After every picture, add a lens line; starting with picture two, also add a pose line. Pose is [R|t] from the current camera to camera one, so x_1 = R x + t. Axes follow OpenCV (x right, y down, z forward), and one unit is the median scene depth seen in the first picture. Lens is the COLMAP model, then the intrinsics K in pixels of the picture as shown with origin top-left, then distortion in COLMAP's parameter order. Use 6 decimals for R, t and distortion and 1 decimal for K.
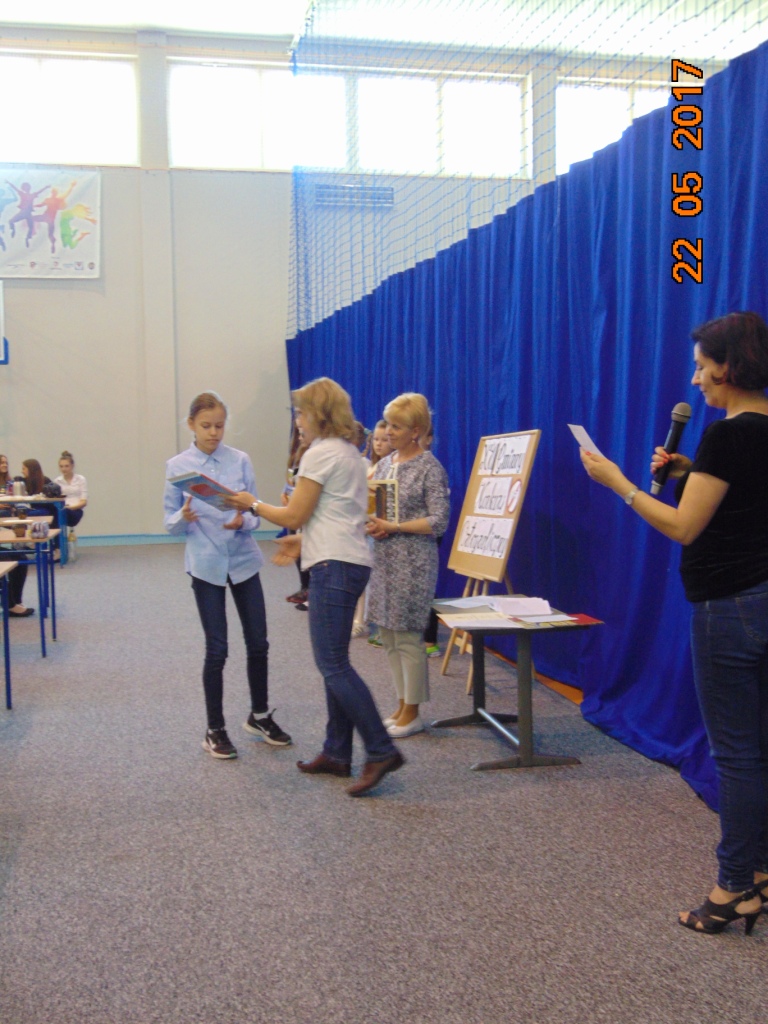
lens RADIAL K [[1134.6, 0, 371.2], [0, 1134.6, 514.4], [0, 0, 1]] dist [-0.000348, -0.018963]
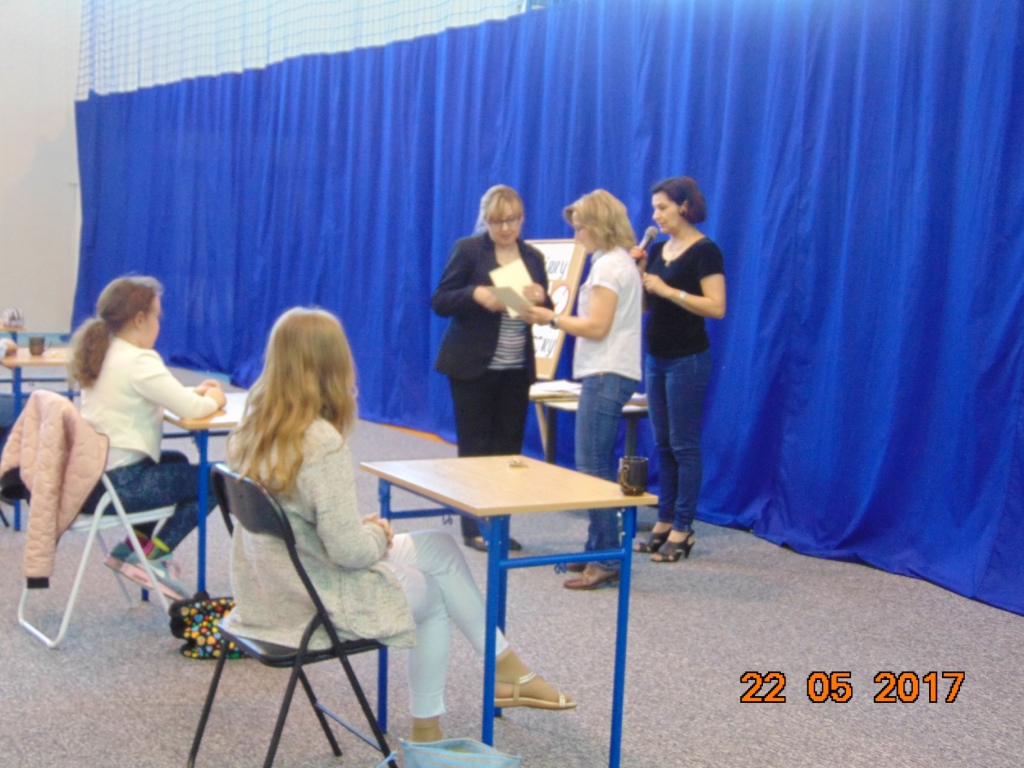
lens RADIAL K [[1452.7, 0, 515.9], [0, 1452.7, 384.2], [0, 0, 1]] dist [-0.022781, 0.075261]
pose [[0.935764, 0.019559, 0.352084, -0.432505], [-0.032720, 0.998969, 0.031468, 0.023170], [-0.351106, -0.040967, 0.935439, -0.302902]]
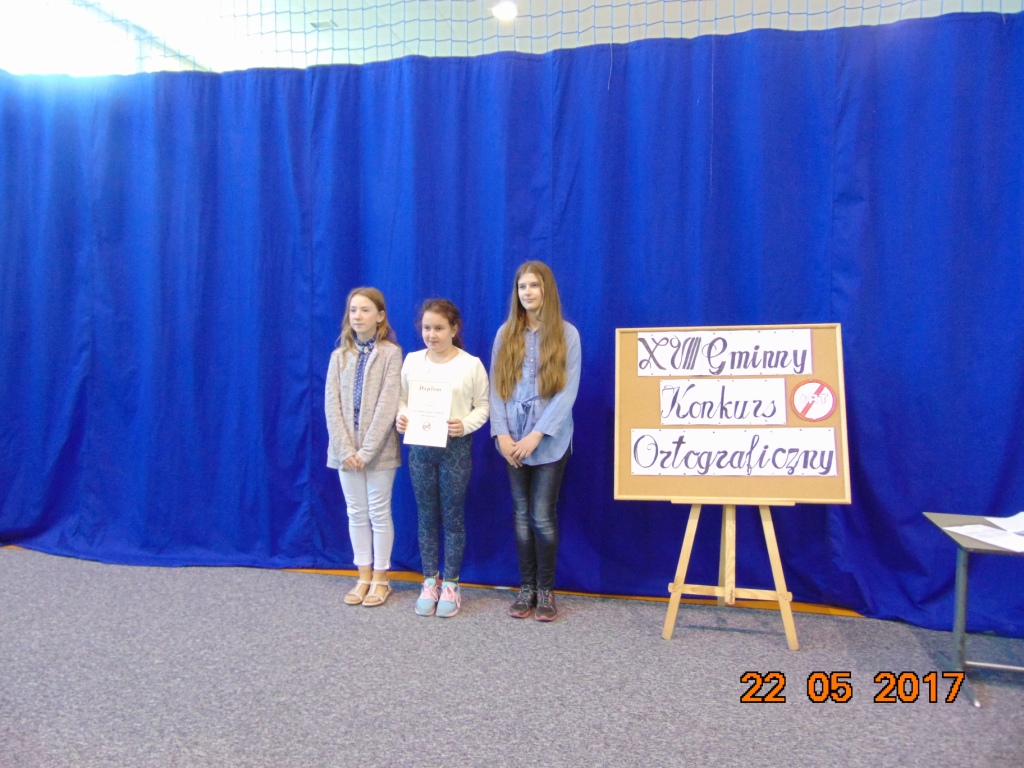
lens RADIAL K [[766.1, 0, 512.8], [0, 766.1, 379.9], [0, 0, 1]] dist [-0.031260, 0.071733]
pose [[0.392909, -0.045579, 0.918447, -0.534628], [0.047219, 0.998453, 0.029349, -0.064222], [-0.918364, 0.031837, 0.394454, 1.068813]]
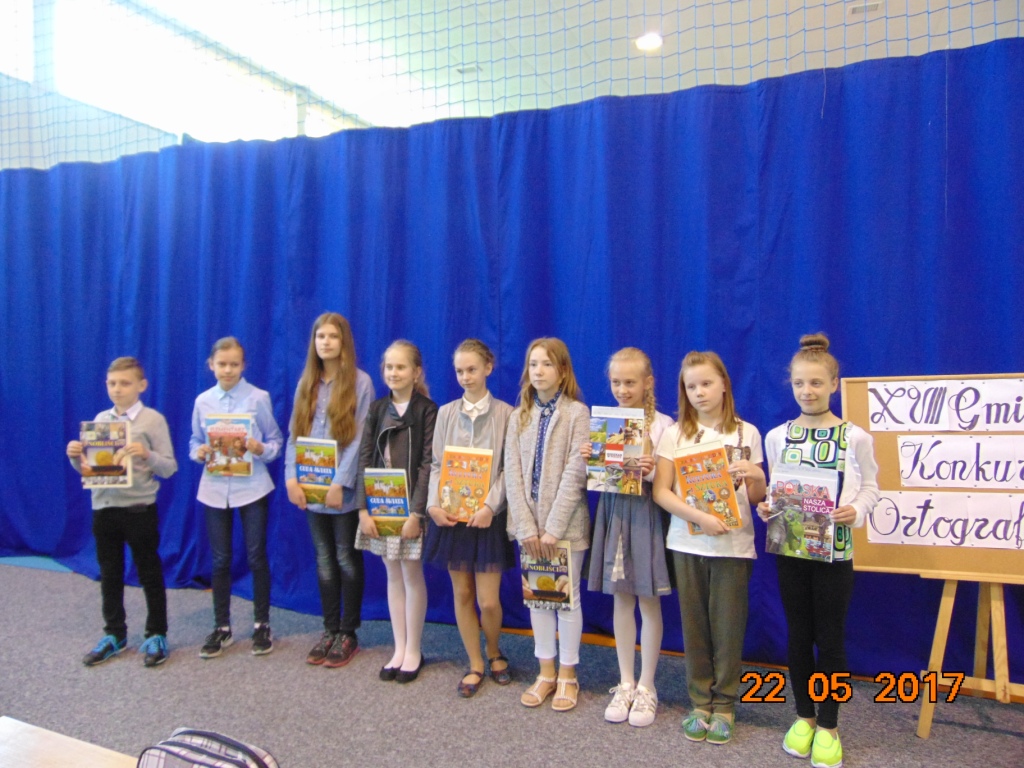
lens RADIAL K [[766.1, 0, 512.8], [0, 766.1, 379.9], [0, 0, 1]] dist [-0.031260, 0.071733]
pose [[0.538958, -0.015512, 0.842190, -0.531778], [0.056858, 0.998220, -0.018000, -0.087709], [-0.840411, 0.057587, 0.538881, 1.141997]]
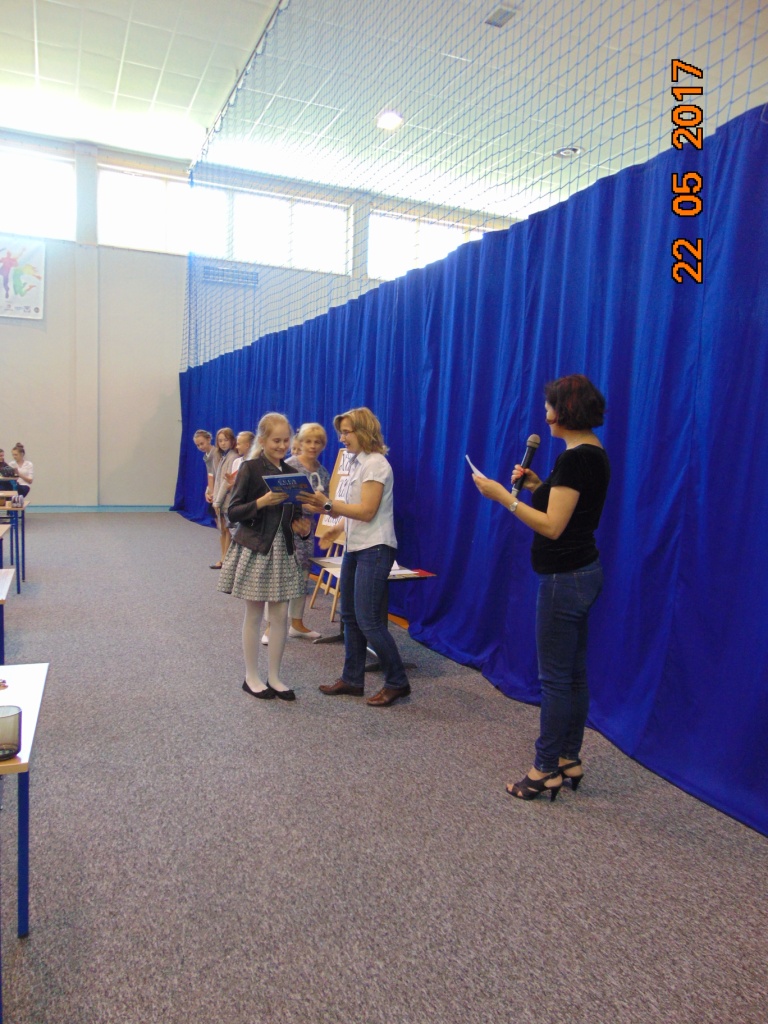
lens RADIAL K [[764.6, 0, 375.4], [0, 764.6, 514.5], [0, 0, 1]] dist [-0.033375, 0.064680]
pose [[0.978588, 0.028455, 0.203851, -0.073709], [-0.032832, 0.999297, 0.018123, -0.002196], [-0.203192, -0.024428, 0.978834, 0.009846]]
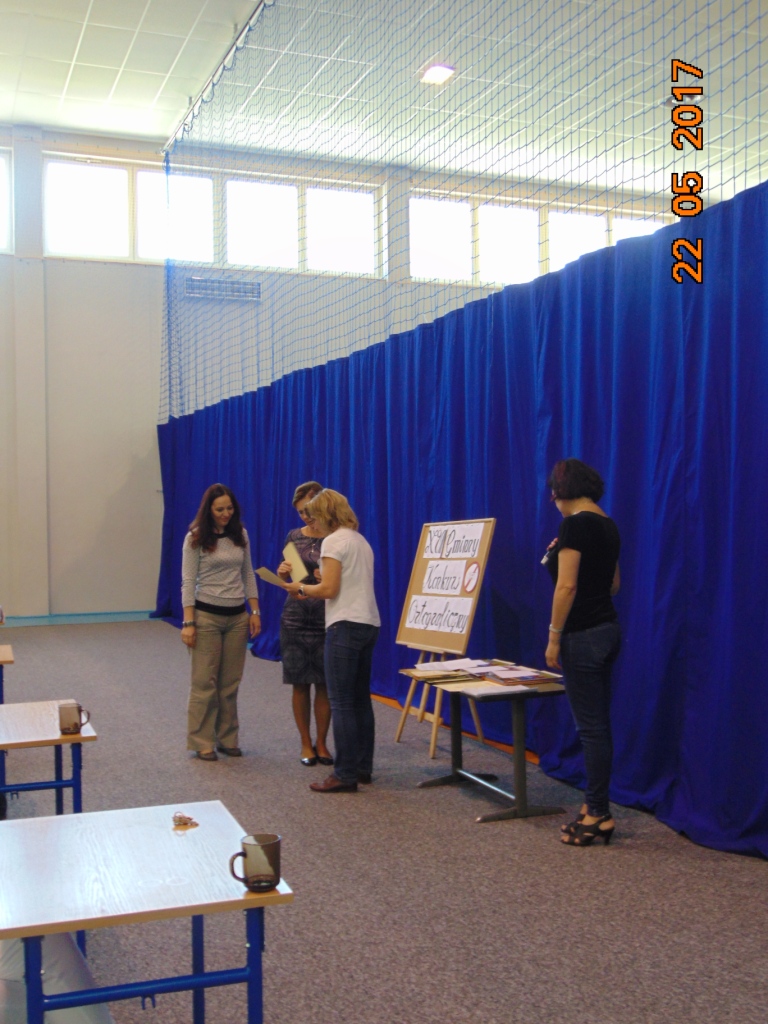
lens RADIAL K [[1118.0, 0, 376.1], [0, 1118.0, 517.7], [0, 0, 1]] dist [-0.012222, -0.007879]
pose [[0.984650, -0.000704, 0.174537, -0.173297], [0.012245, 0.997806, -0.065059, -0.004547], [-0.174108, 0.066197, 0.982499, -0.077191]]
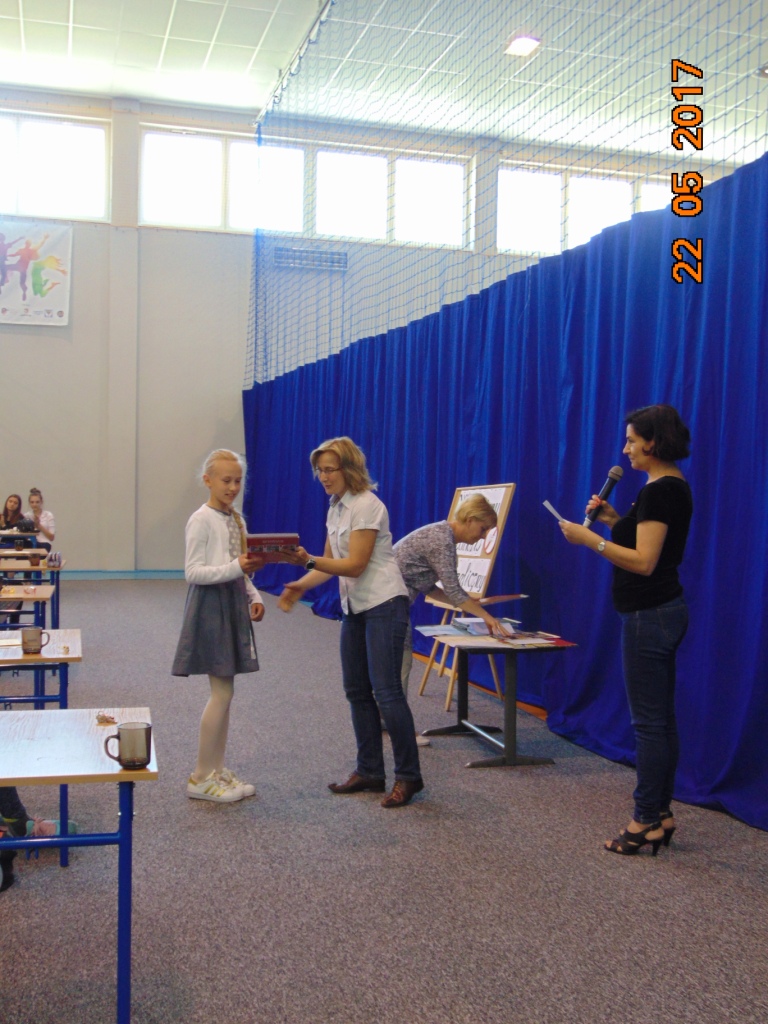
lens RADIAL K [[1118.0, 0, 376.1], [0, 1118.0, 517.7], [0, 0, 1]] dist [-0.012222, -0.007879]
pose [[0.996533, 0.028420, 0.078188, -0.088960], [-0.025367, 0.998887, -0.039769, 0.010894], [-0.079231, 0.037647, 0.996145, -0.144868]]
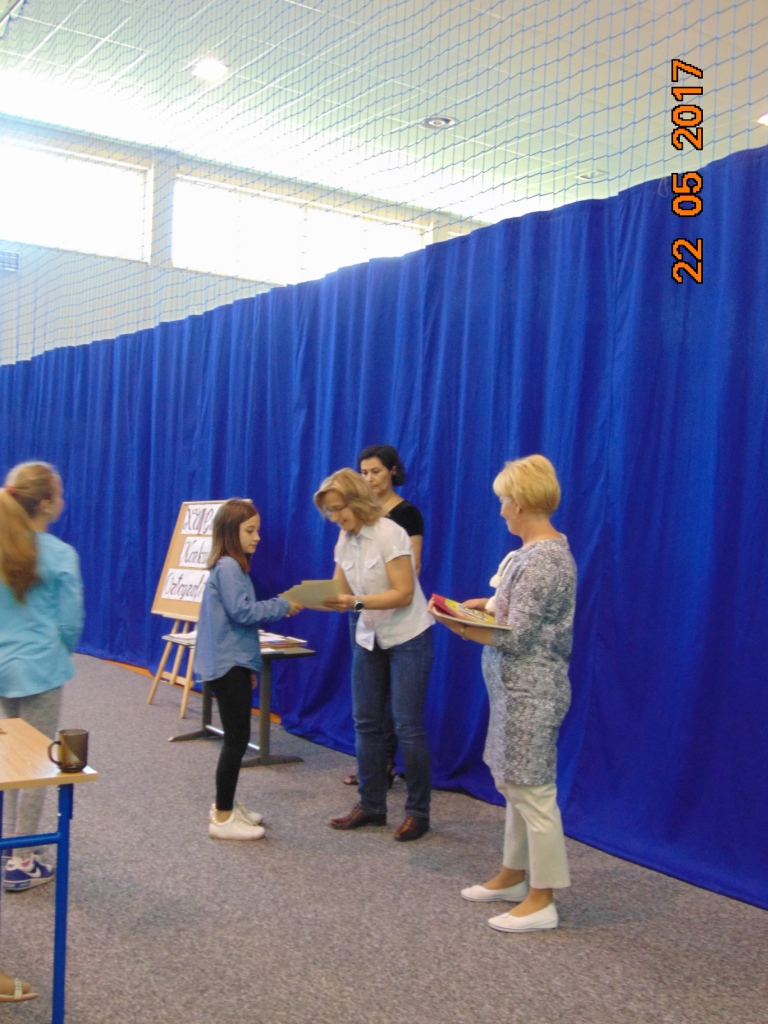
lens RADIAL K [[1118.9, 0, 373.3], [0, 1118.9, 517.0], [0, 0, 1]] dist [-0.009467, -0.025480]
pose [[0.920267, 0.041211, 0.389116, -0.216564], [-0.021020, 0.998209, -0.056008, 0.010586], [-0.390727, 0.043363, 0.919485, -0.184886]]
